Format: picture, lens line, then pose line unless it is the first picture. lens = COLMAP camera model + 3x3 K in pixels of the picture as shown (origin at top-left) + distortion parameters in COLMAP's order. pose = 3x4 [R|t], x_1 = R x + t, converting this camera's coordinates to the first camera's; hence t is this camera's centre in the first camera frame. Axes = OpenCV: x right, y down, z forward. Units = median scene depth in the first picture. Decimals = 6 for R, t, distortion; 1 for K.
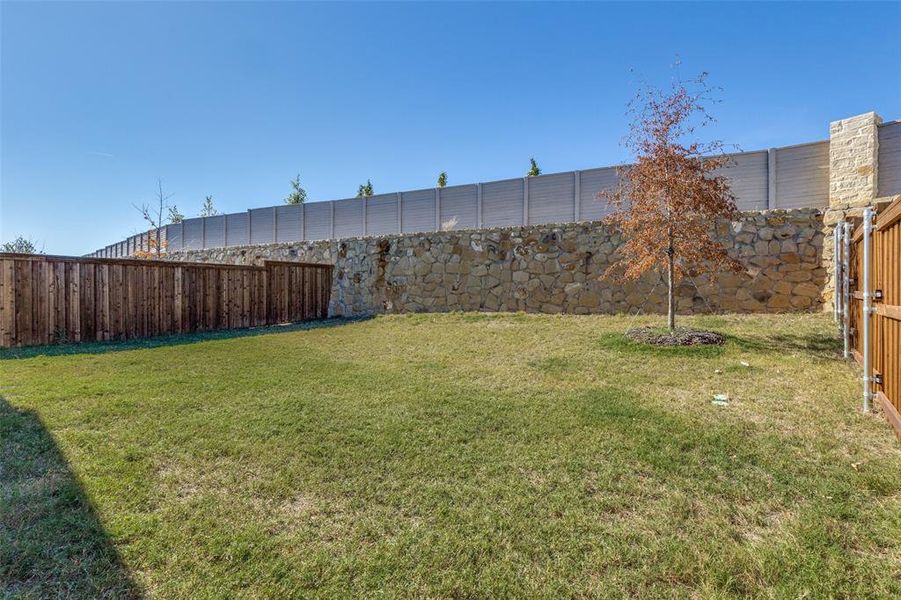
lens RADIAL K [[415.8, 0, 450.9], [0, 415.8, 293.3], [0, 0, 1]] dist [0.000221, -0.000052]
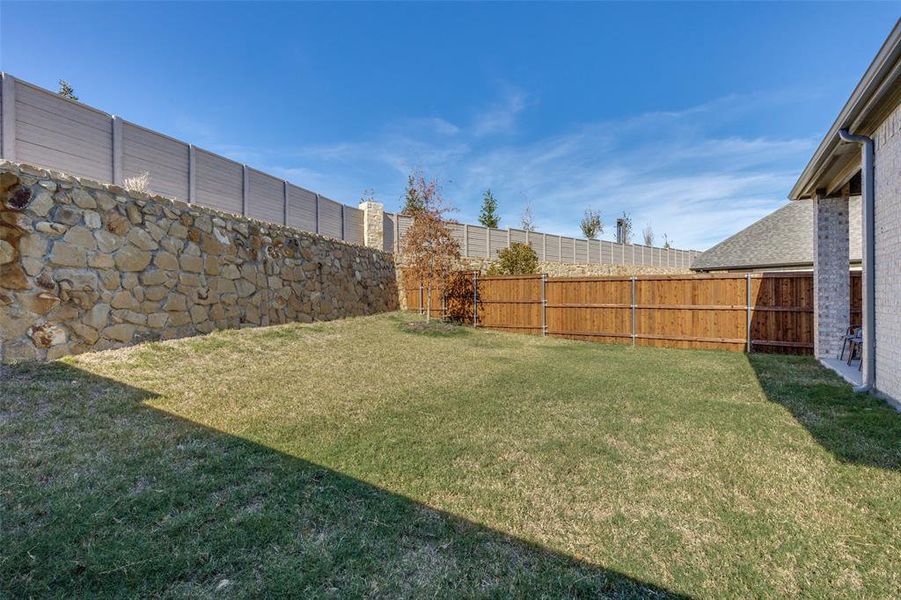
lens RADIAL K [[415.8, 0, 450.6], [0, 415.8, 299.9], [0, 0, 1]] dist [0.000221, -0.000052]
pose [[-0.136032, -0.006940, 0.990680, -0.665916], [0.004290, 0.999962, 0.007594, -0.009107], [-0.990695, 0.005283, -0.135997, 0.692751]]
